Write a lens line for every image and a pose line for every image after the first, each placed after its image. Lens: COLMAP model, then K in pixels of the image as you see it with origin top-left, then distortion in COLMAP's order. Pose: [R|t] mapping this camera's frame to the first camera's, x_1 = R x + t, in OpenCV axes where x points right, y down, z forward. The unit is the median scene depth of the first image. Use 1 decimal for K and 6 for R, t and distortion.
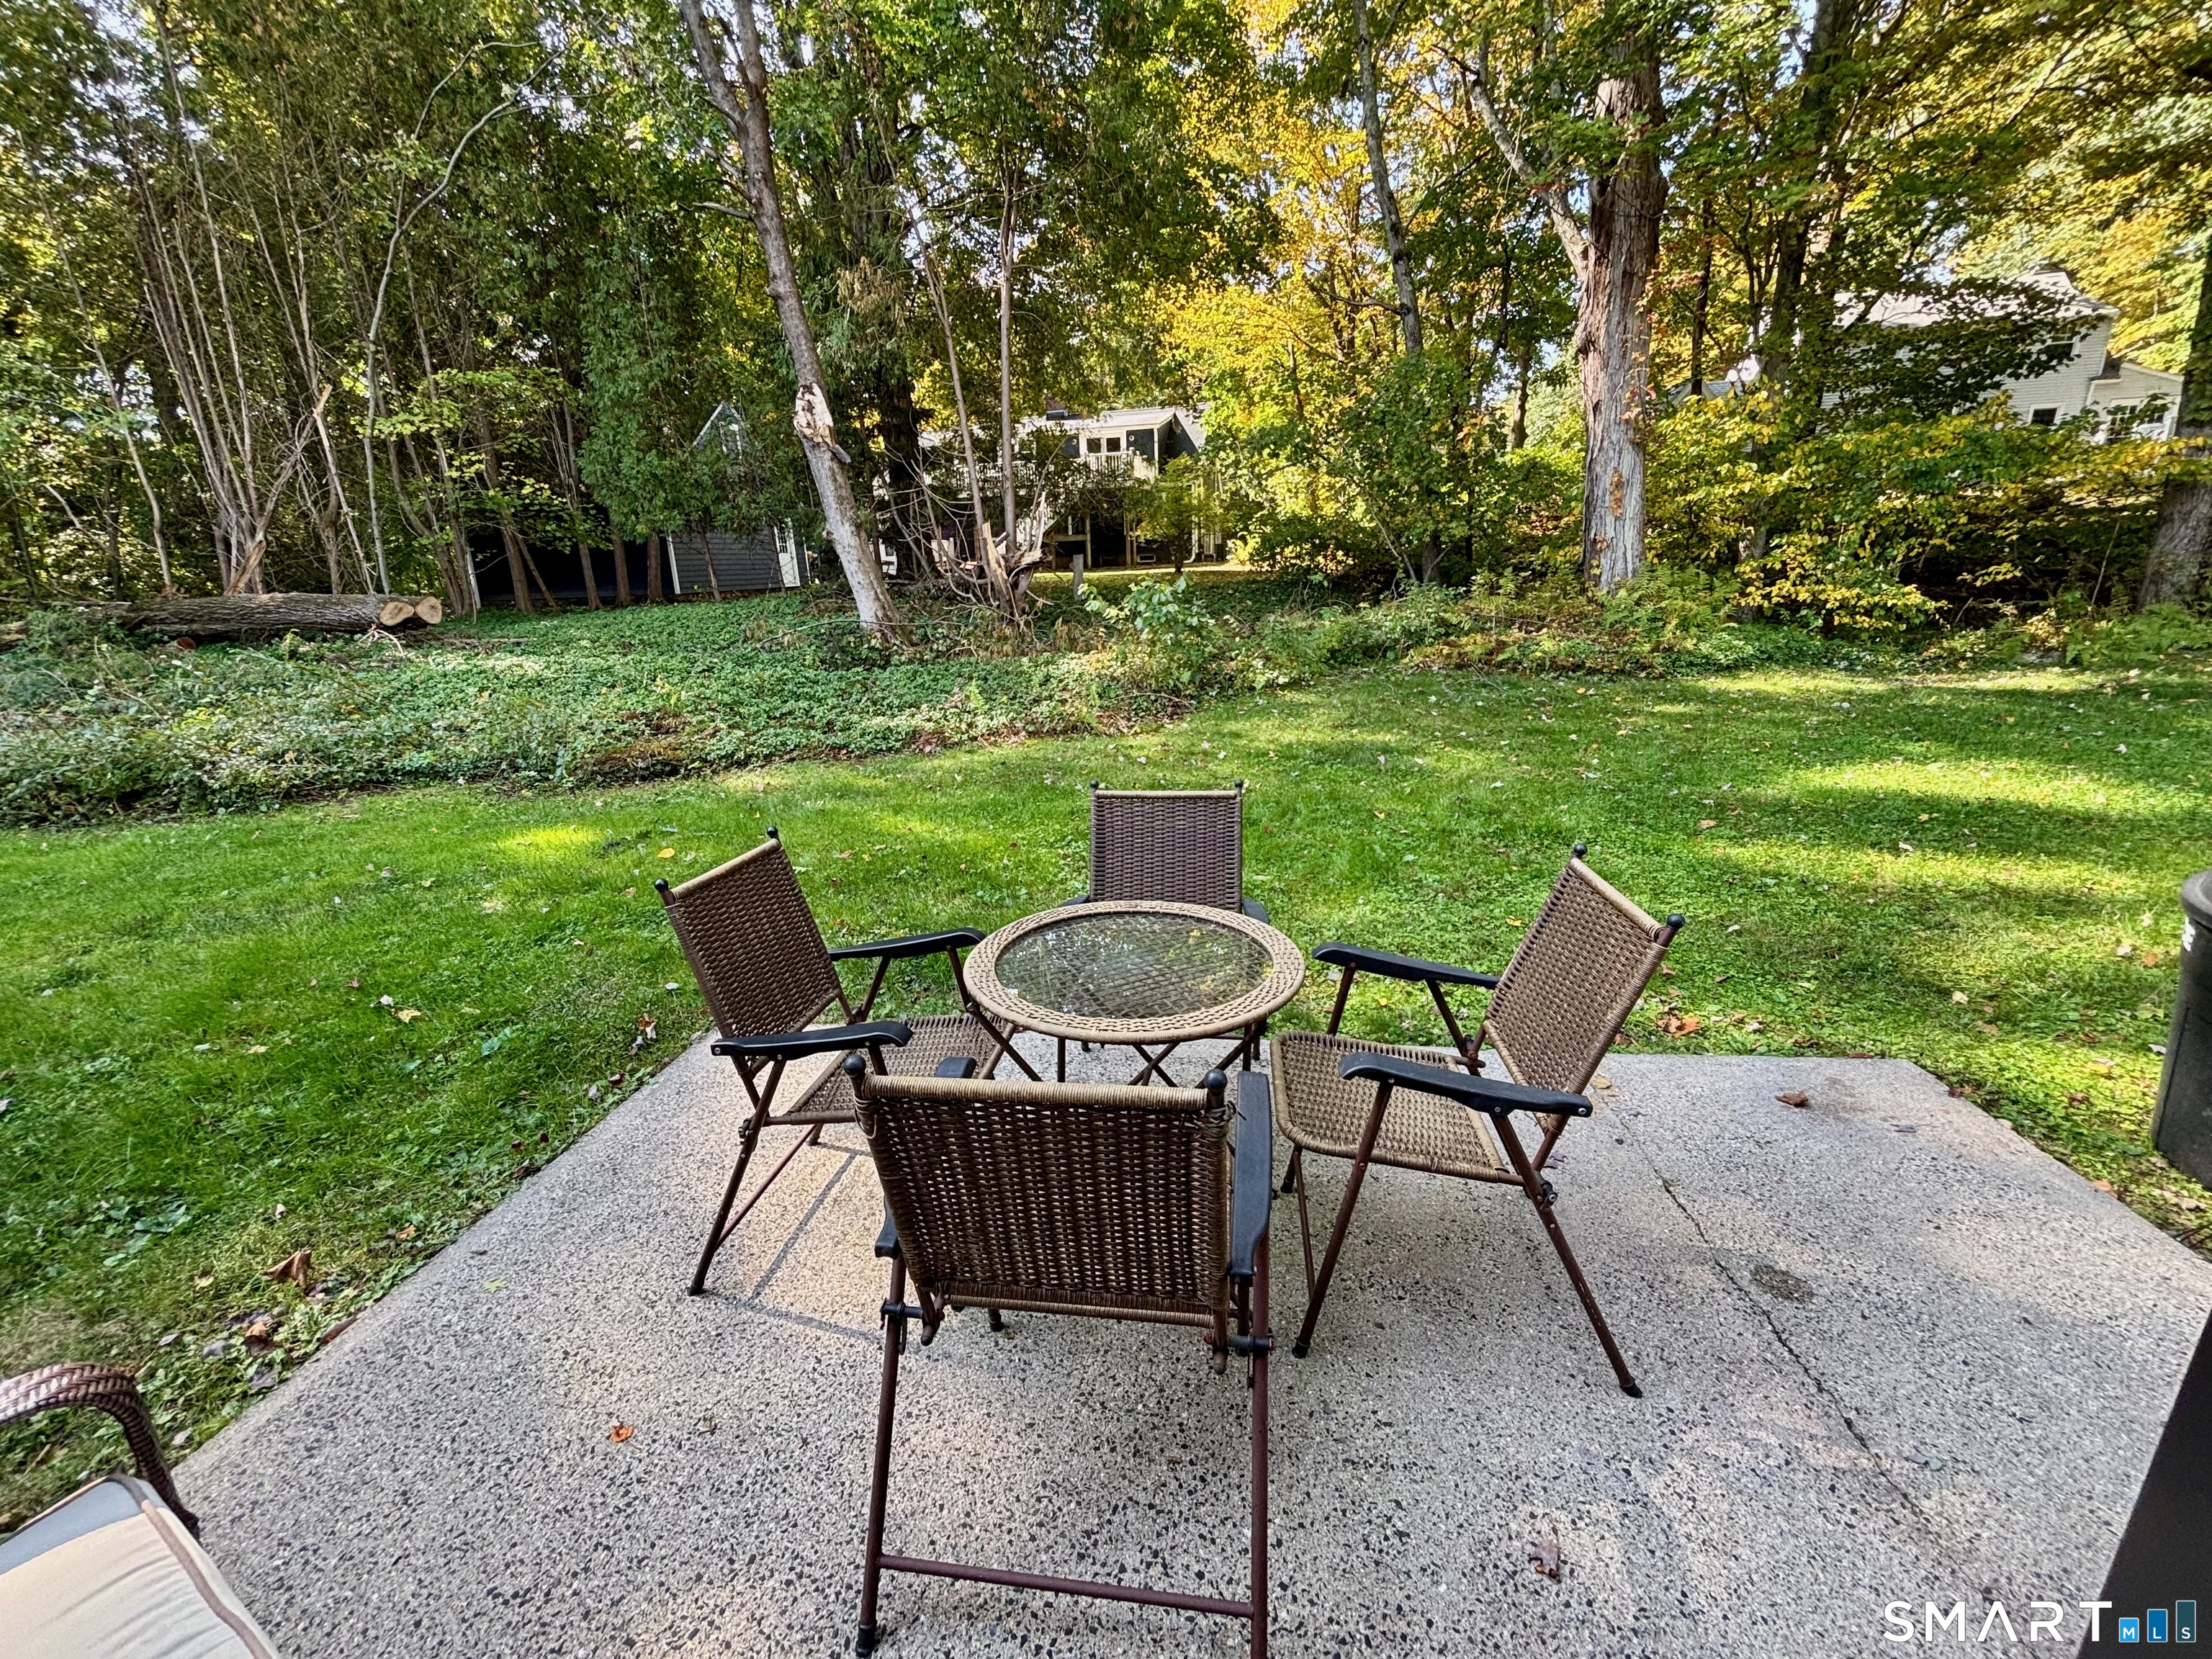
lens RADIAL K [[891.4, 0, 1106.0], [0, 891.4, 829.5], [0, 0, 1]] dist [0.002071, 0.000510]
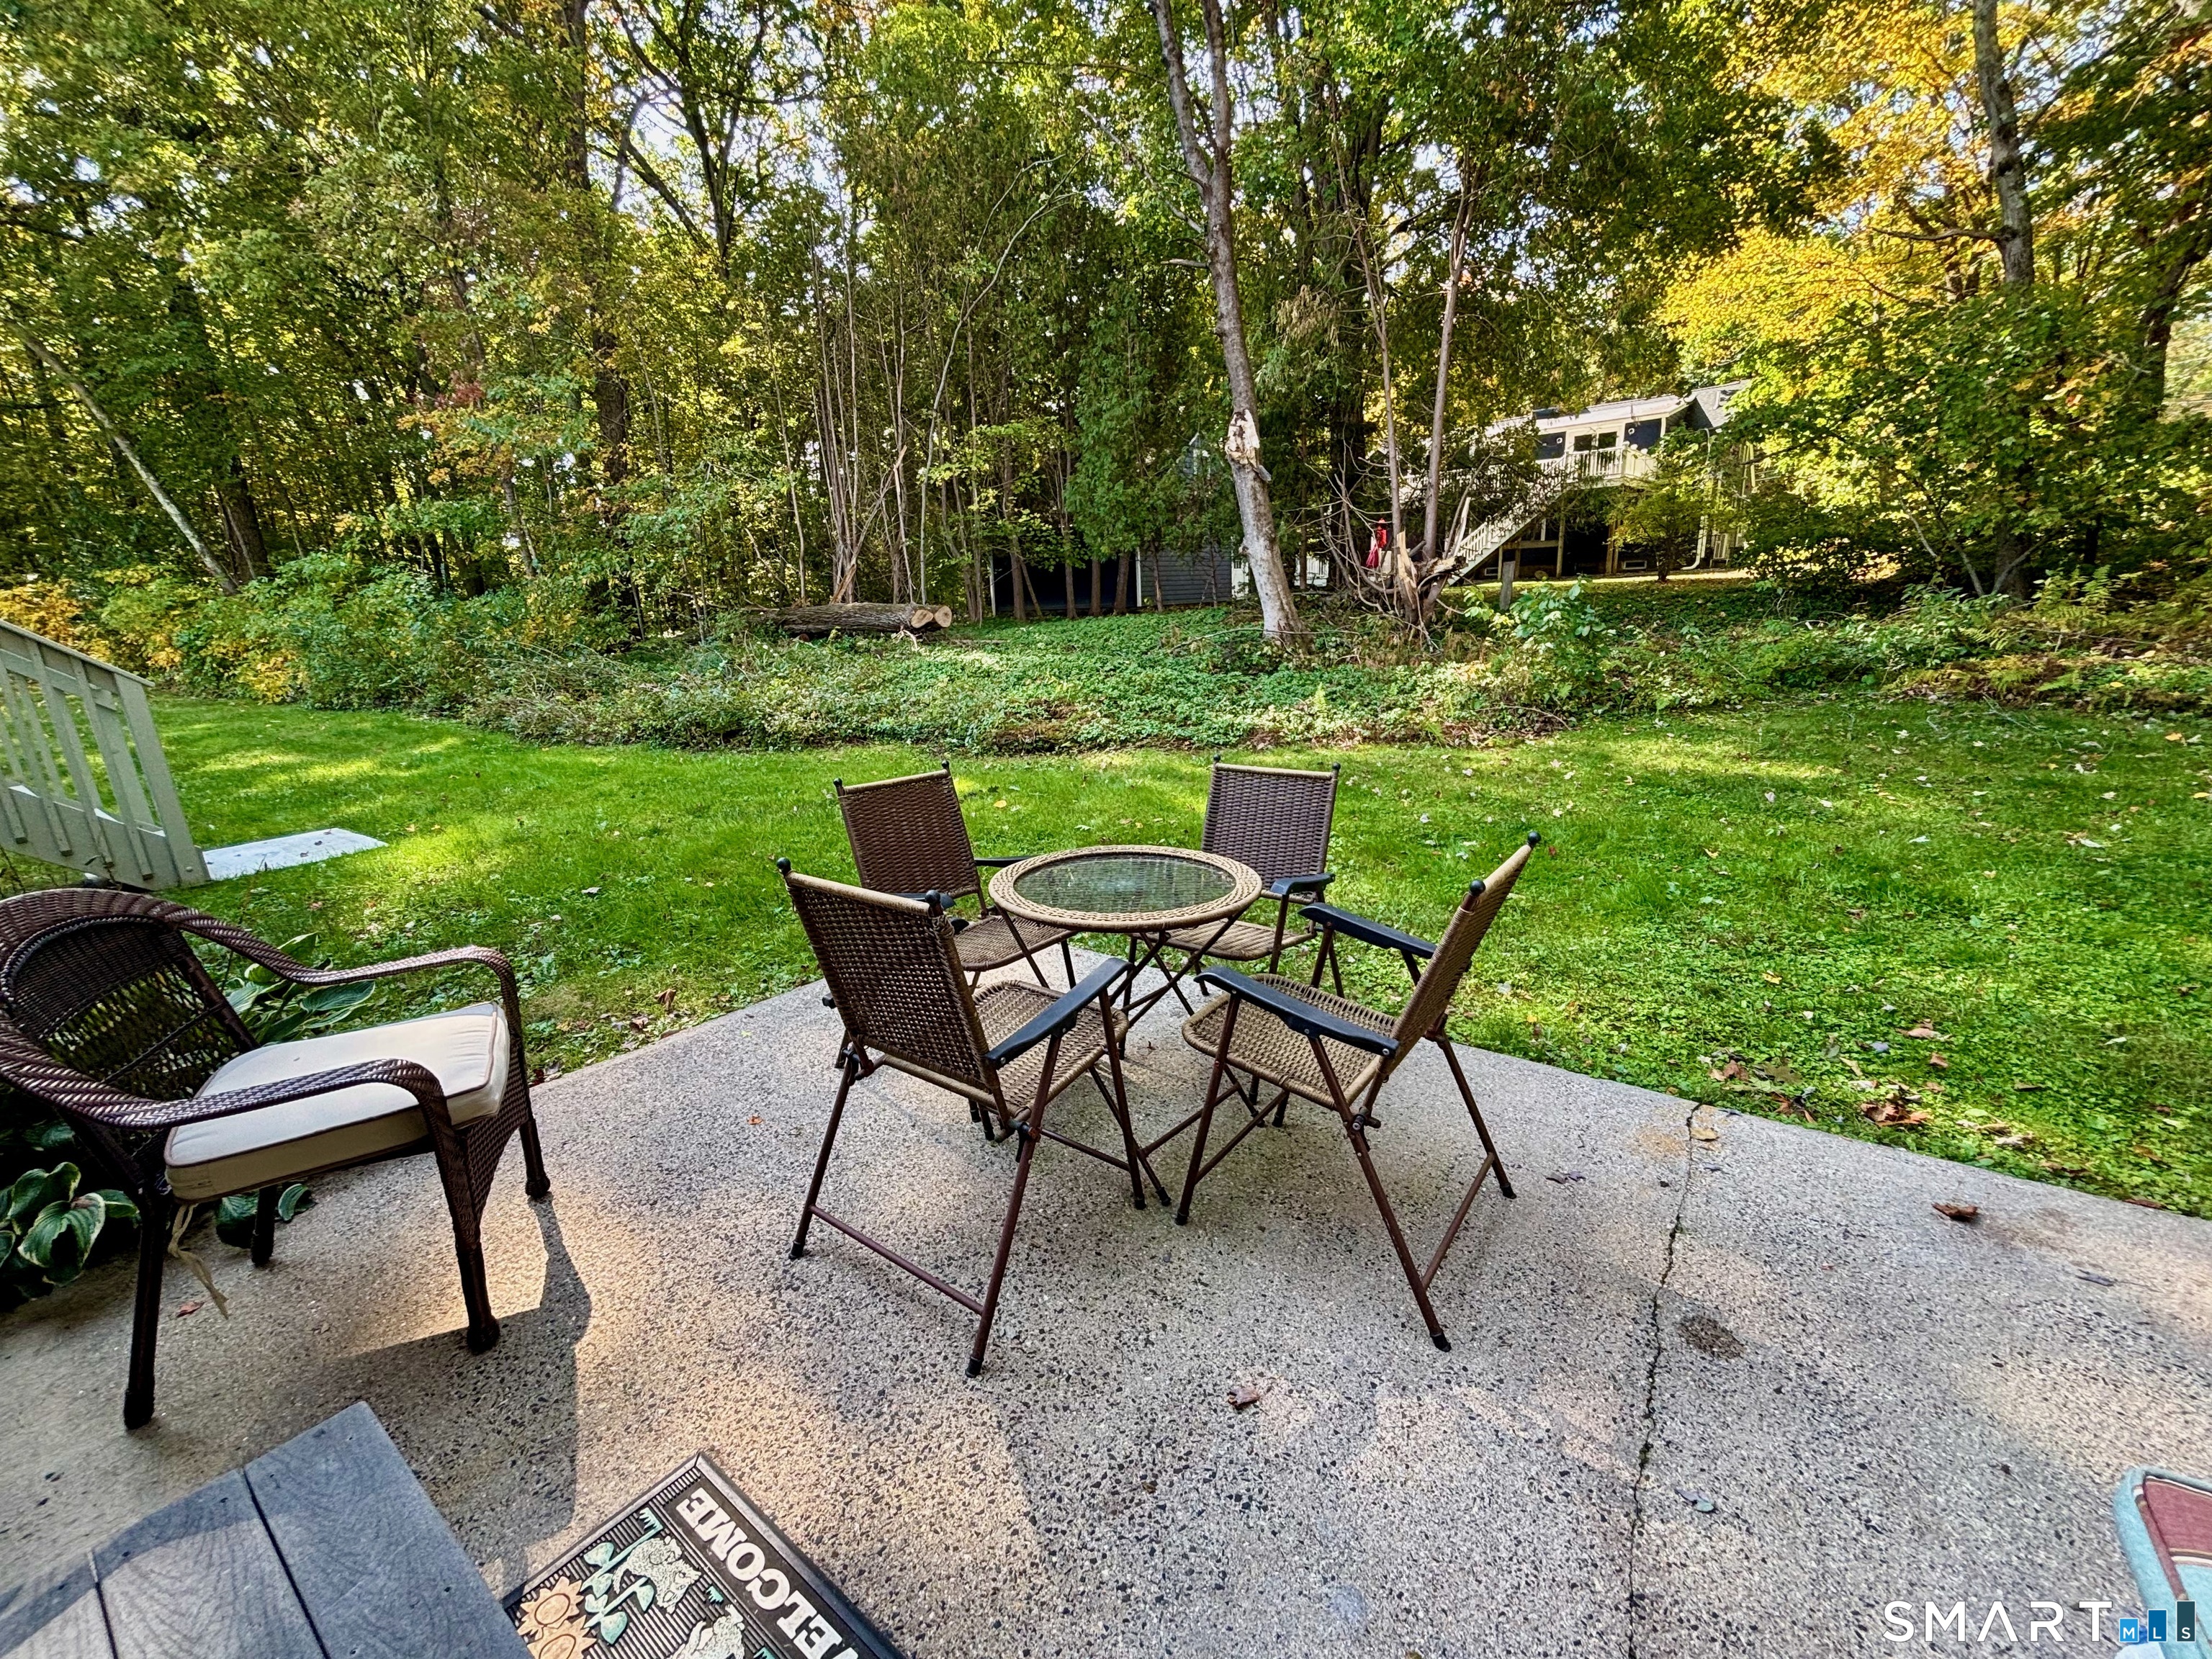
lens RADIAL K [[891.4, 0, 1106.0], [0, 891.4, 829.5], [0, 0, 1]] dist [0.002071, 0.000510]
pose [[0.878915, 0.118083, -0.462132, 0.103876], [-0.124664, 0.992064, 0.016395, 0.010553], [0.460400, 0.043201, 0.886660, -0.019915]]
